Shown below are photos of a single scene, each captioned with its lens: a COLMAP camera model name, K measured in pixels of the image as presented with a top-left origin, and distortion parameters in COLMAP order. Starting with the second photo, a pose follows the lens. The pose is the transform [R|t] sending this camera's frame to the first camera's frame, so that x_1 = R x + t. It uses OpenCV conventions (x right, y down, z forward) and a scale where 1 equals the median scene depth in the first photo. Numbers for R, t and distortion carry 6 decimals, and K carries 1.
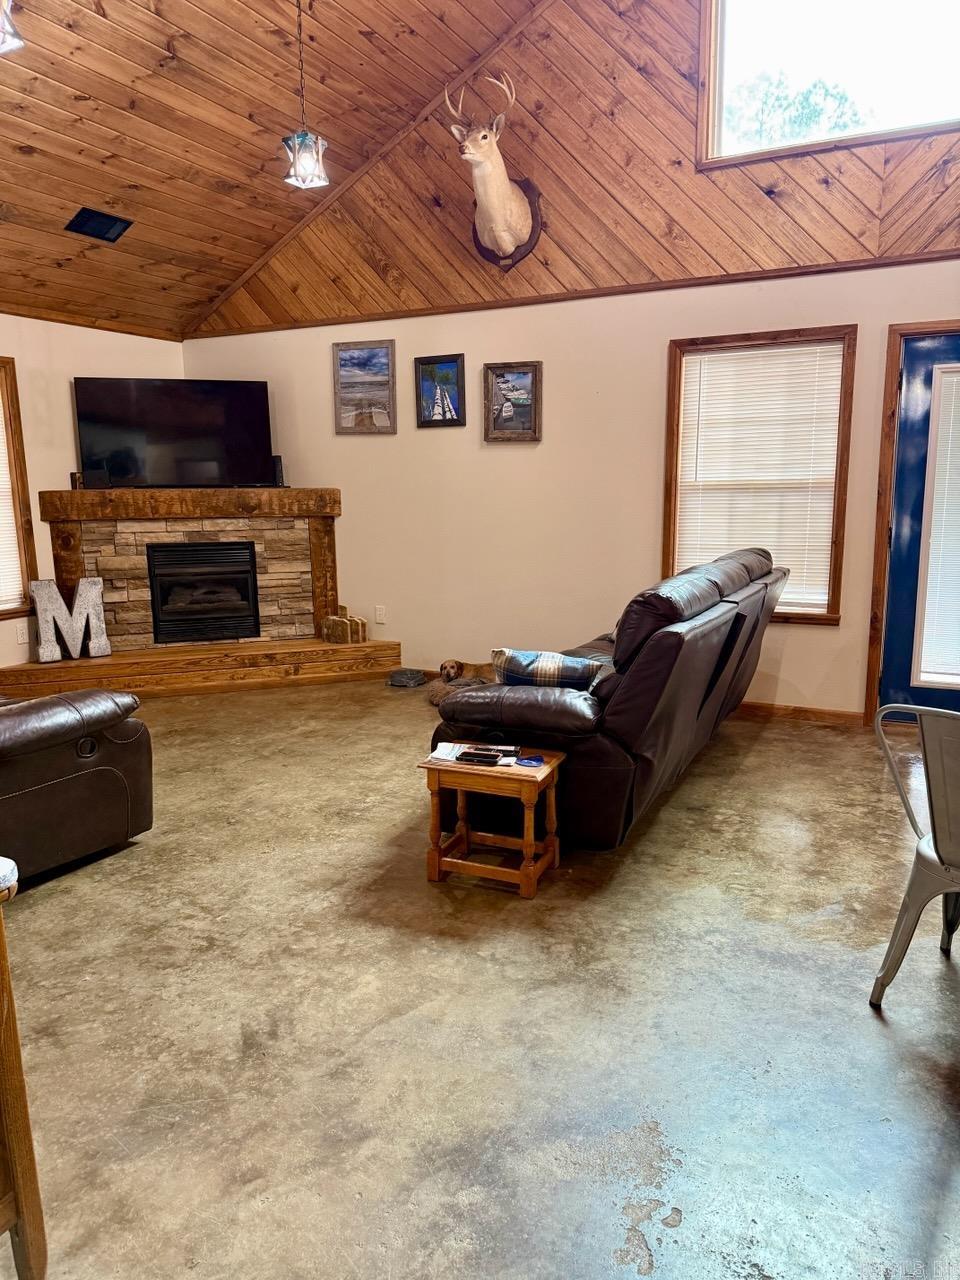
lens RADIAL K [[902.2, 0, 503.3], [0, 902.2, 644.3], [0, 0, 1]] dist [0.055895, -0.069432]
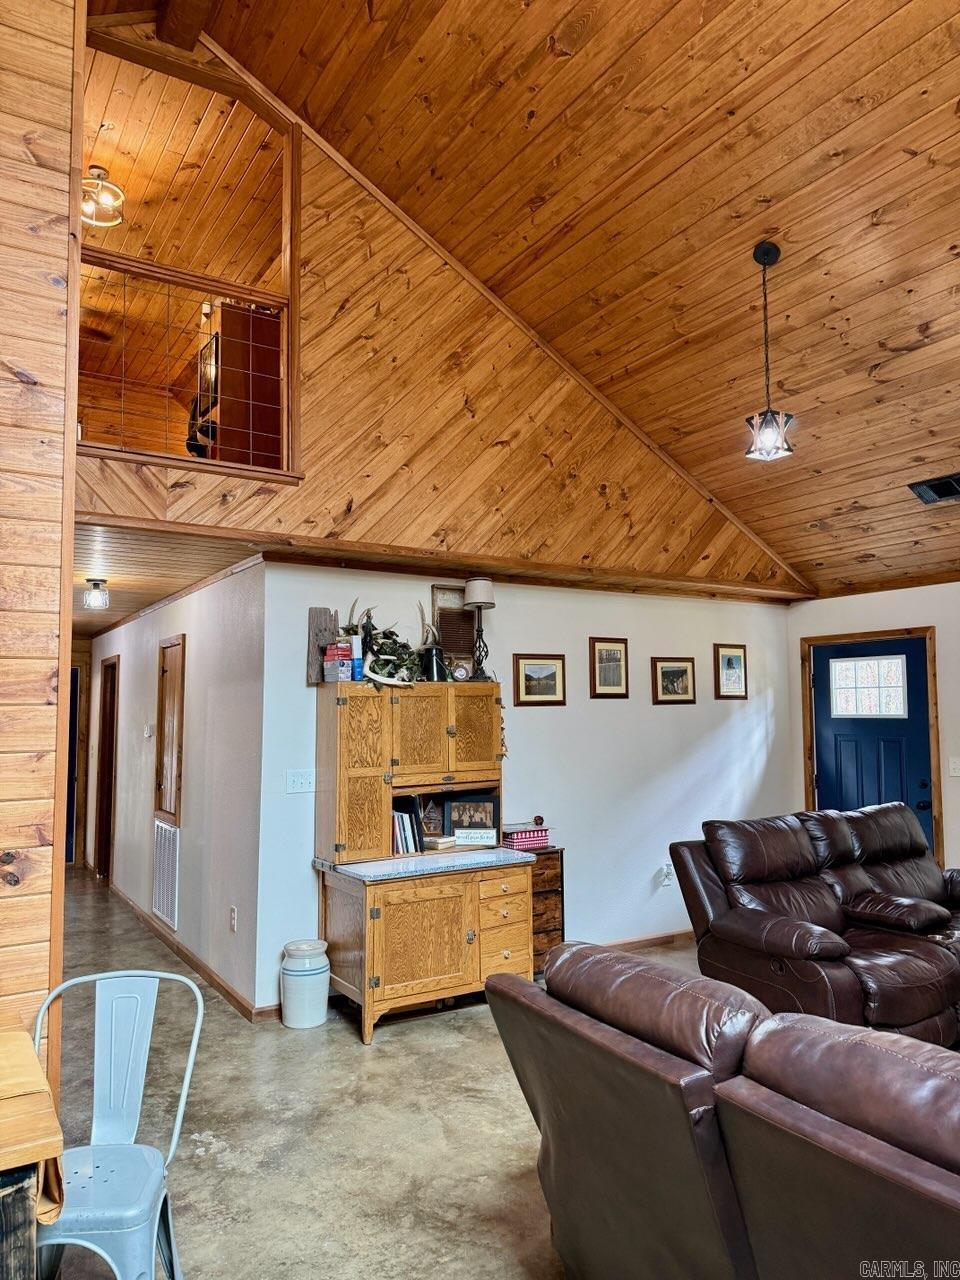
lens RADIAL K [[902.2, 0, 472.7], [0, 902.2, 640.4], [0, 0, 1]] dist [0.055895, -0.069432]
pose [[-0.546986, -0.052755, -0.835478, 0.437826], [-0.136154, 0.990330, 0.026607, -0.160602], [0.825996, 0.128307, -0.548879, 0.683547]]
